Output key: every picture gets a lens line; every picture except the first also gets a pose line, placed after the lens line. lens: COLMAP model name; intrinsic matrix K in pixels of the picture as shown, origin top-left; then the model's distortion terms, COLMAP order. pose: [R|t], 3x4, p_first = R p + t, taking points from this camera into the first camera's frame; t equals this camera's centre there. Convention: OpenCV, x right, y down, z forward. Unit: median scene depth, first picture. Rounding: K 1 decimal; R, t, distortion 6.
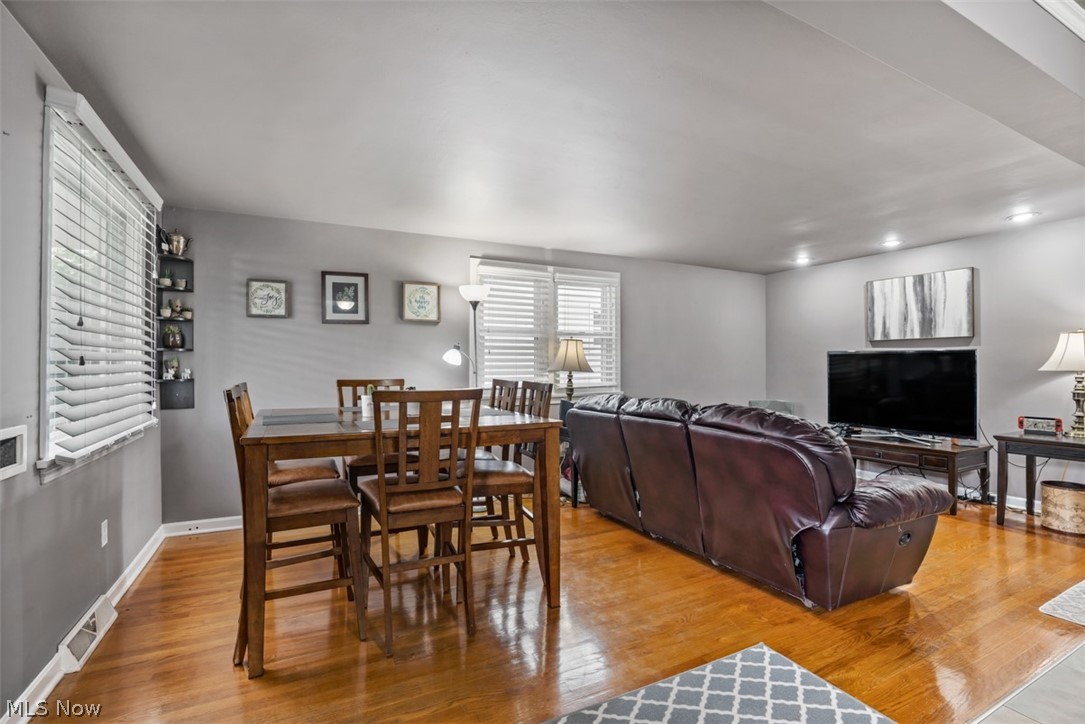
lens RADIAL K [[531.0, 0, 553.0], [0, 531.0, 360.8], [0, 0, 1]] dist [-0.047047, 0.021355]
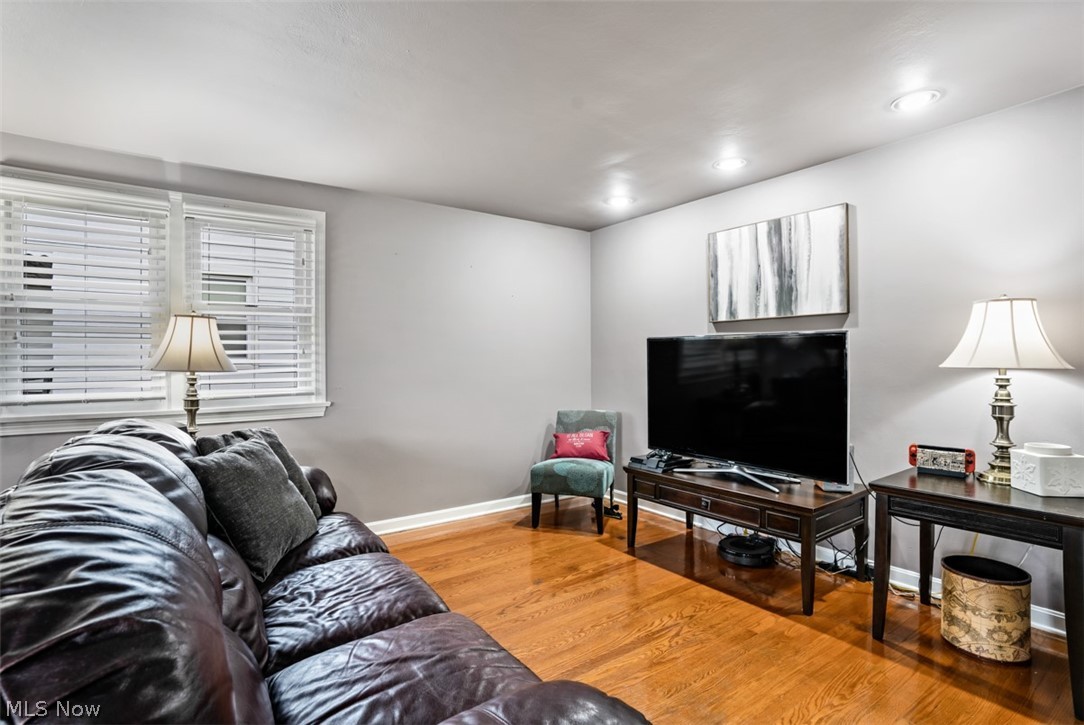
lens RADIAL K [[553.2, 0, 549.4], [0, 553.2, 359.4], [0, 0, 1]] dist [-0.071882, 0.038103]
pose [[0.991553, -0.002656, 0.129679, 0.357528], [0.001448, 0.999955, 0.009413, 0.002665], [-0.129698, -0.009146, 0.991511, 0.386034]]
